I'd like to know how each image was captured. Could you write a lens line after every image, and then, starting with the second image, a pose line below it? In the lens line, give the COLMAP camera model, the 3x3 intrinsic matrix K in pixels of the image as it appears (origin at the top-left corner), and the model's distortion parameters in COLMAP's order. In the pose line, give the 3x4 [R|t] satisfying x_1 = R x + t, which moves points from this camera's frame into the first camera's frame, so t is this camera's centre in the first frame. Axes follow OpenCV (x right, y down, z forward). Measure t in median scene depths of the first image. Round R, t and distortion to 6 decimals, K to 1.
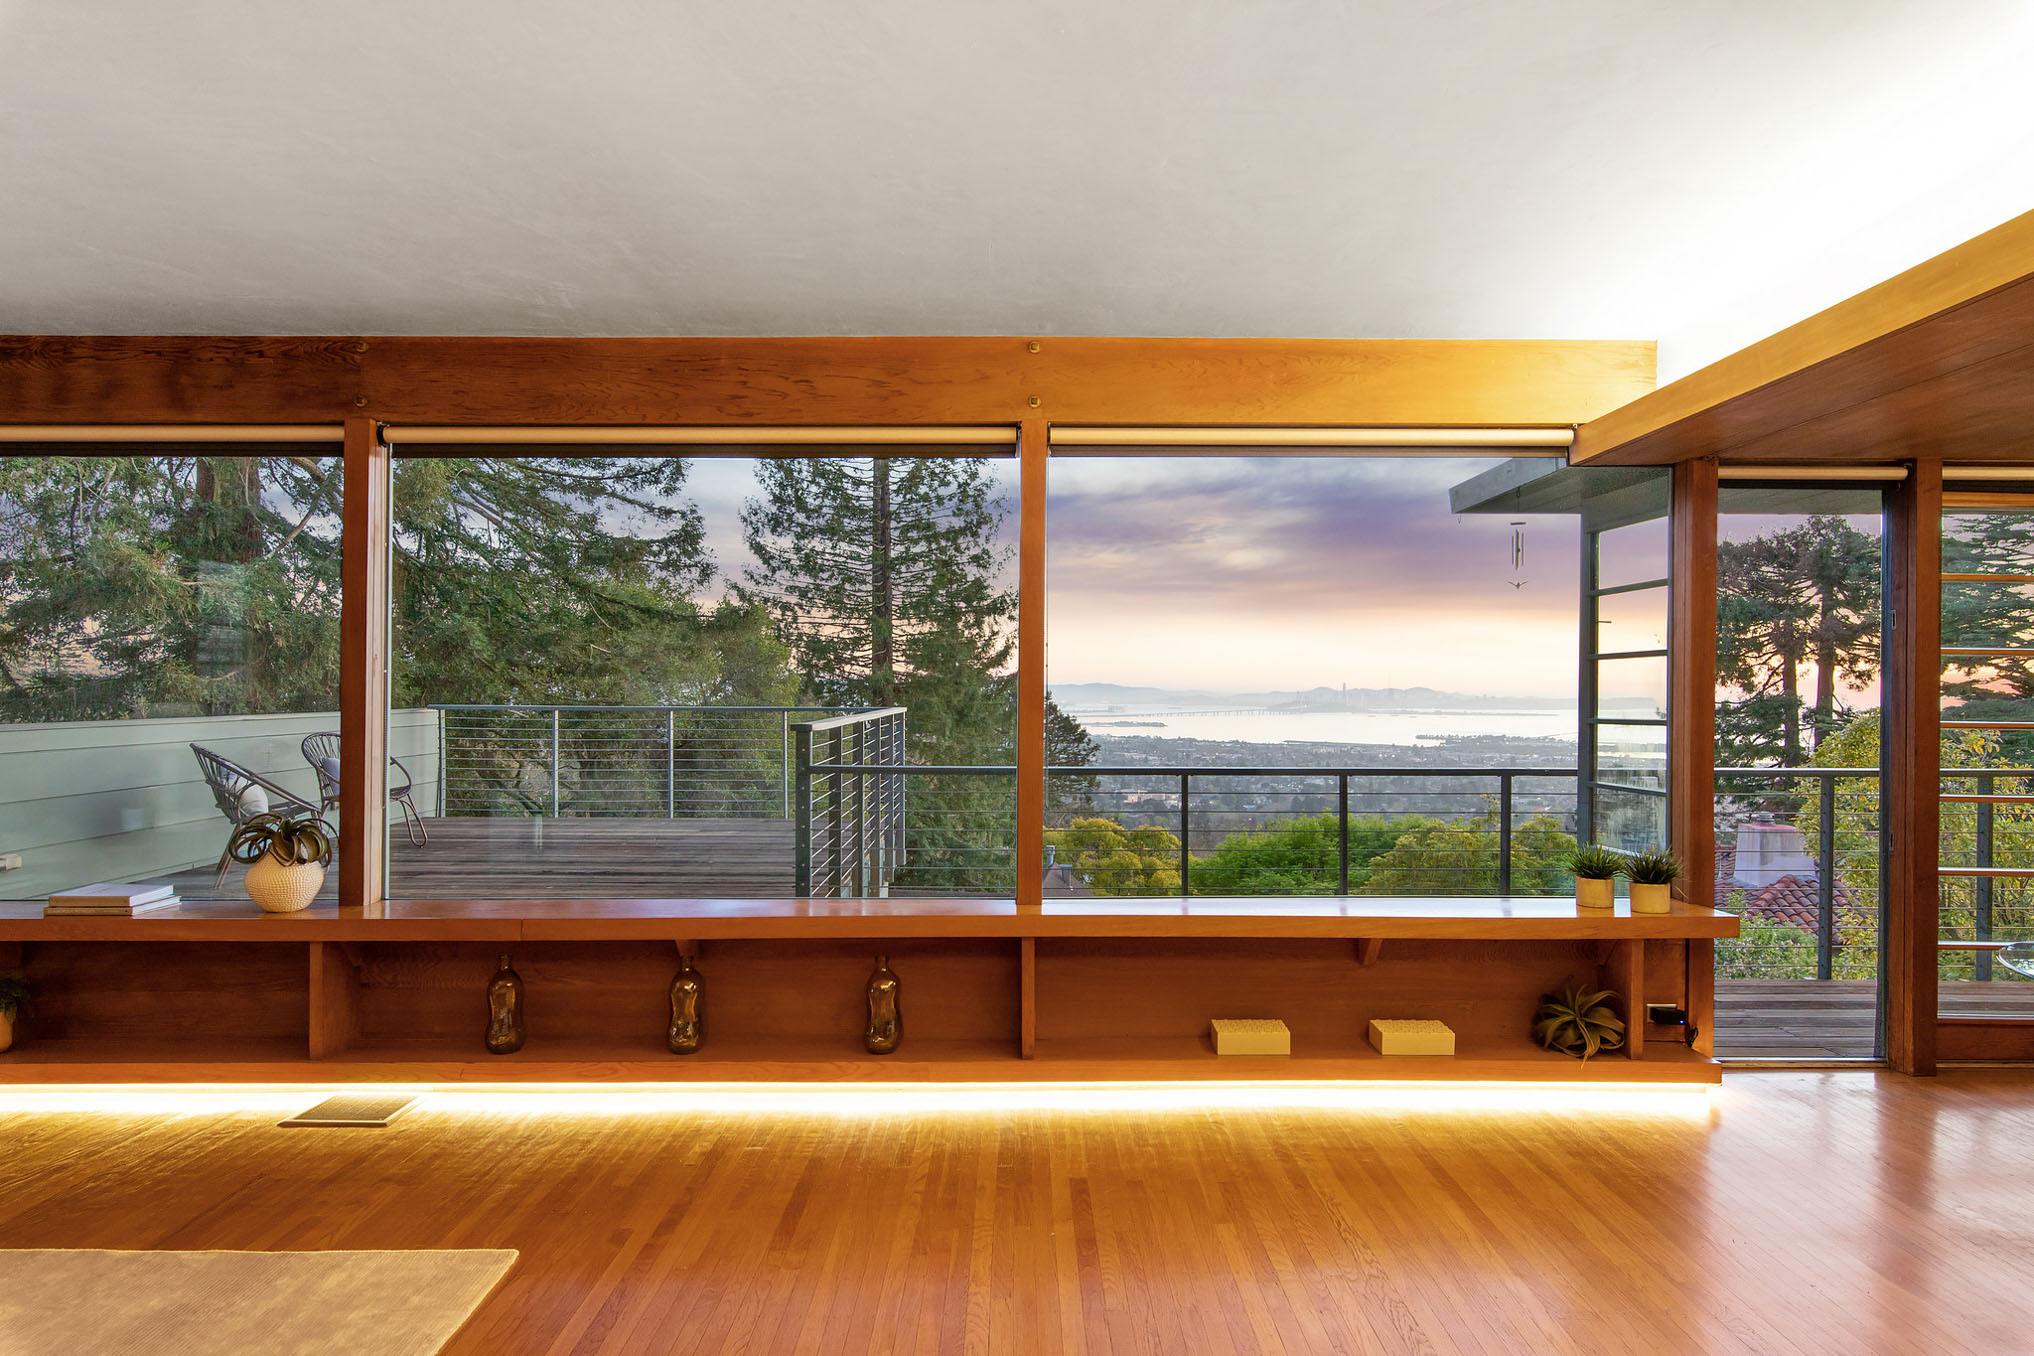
lens RADIAL K [[1165.3, 0, 1026.4], [0, 1165.3, 689.1], [0, 0, 1]] dist [-0.003032, -0.000764]
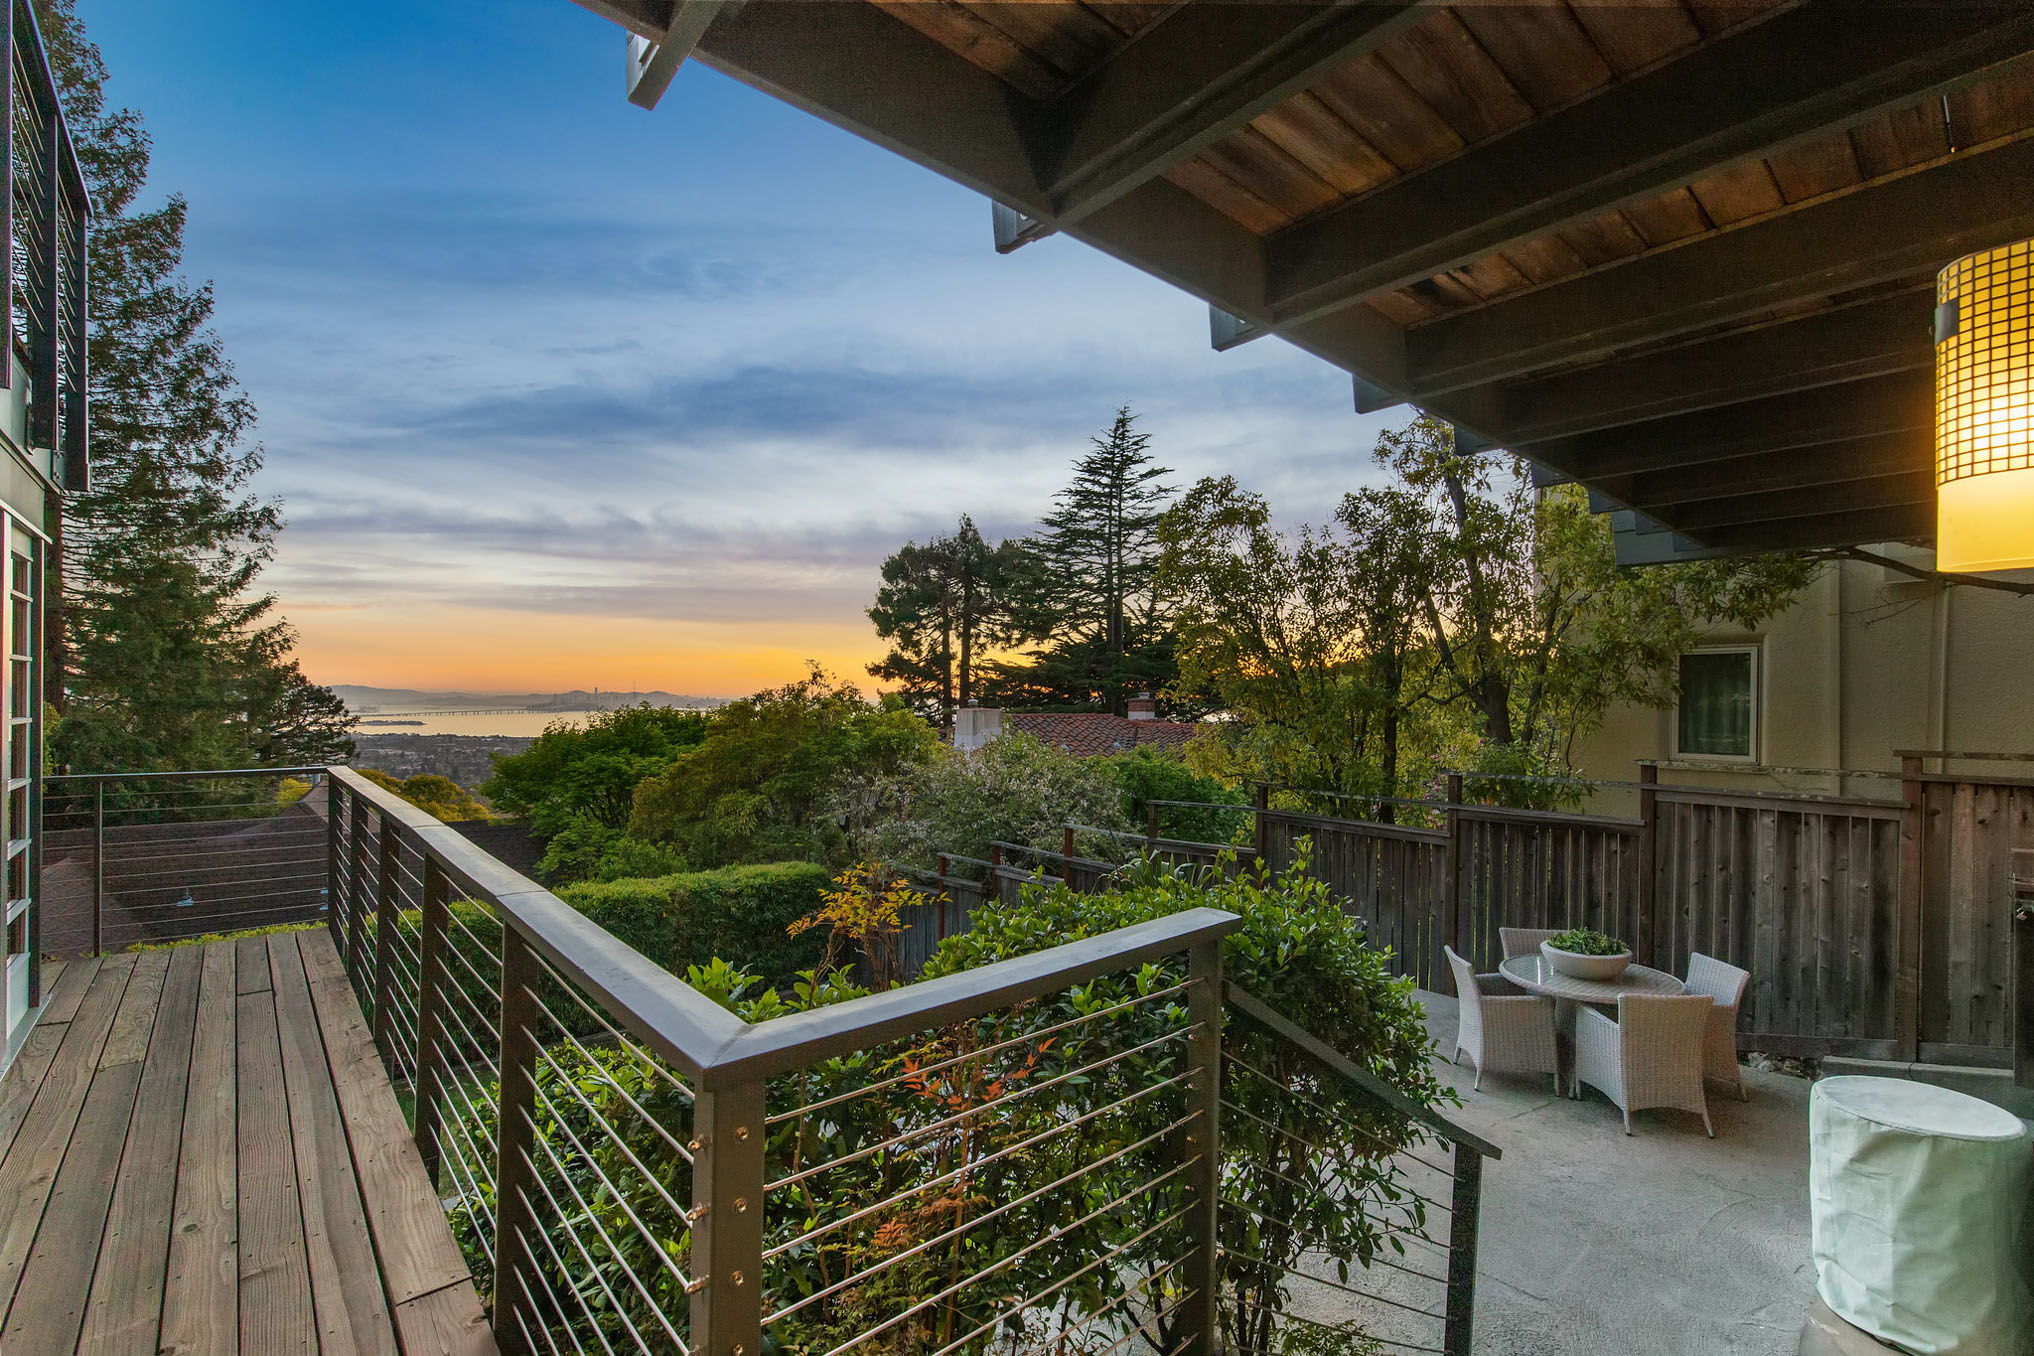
lens RADIAL K [[887.0, 0, 1011.4], [0, 887.0, 706.0], [0, 0, 1]] dist [0.001377, 0.000084]
pose [[0.762285, -0.002166, 0.647238, -0.068550], [-0.007362, 0.999901, 0.012017, 0.348529], [-0.647200, -0.013925, 0.762193, 0.551914]]
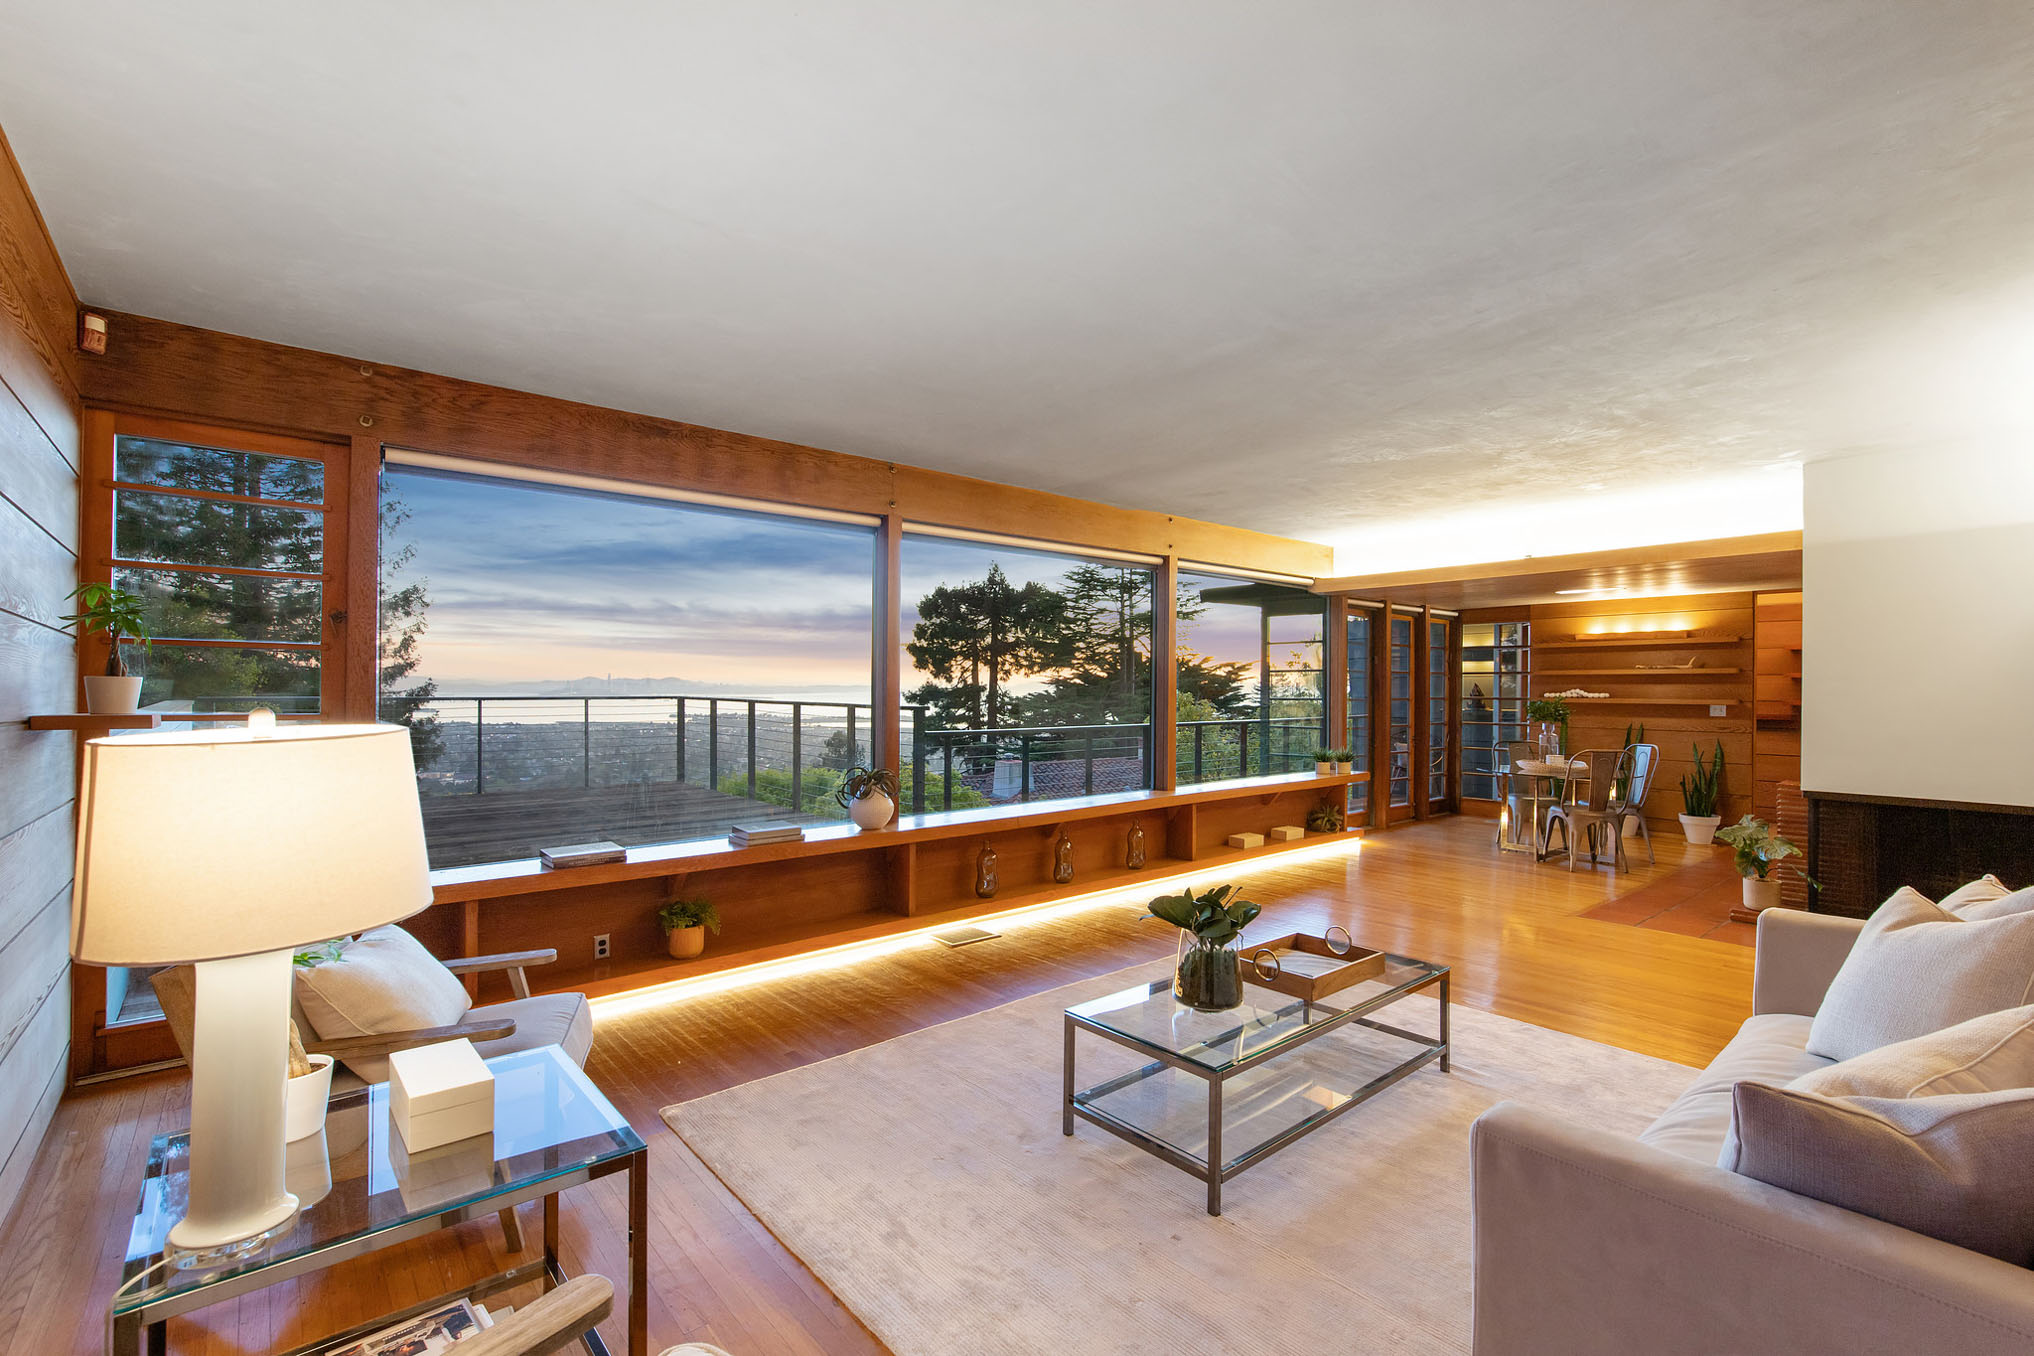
lens RADIAL K [[888.3, 0, 1017.0], [0, 888.3, 678.0], [0, 0, 1]] dist [0.001438, -0.000113]
pose [[0.771440, 0.005921, 0.636275, -0.611909], [-0.005208, 0.999982, -0.002991, -0.003777], [-0.636281, -0.001006, 0.771457, -0.019725]]
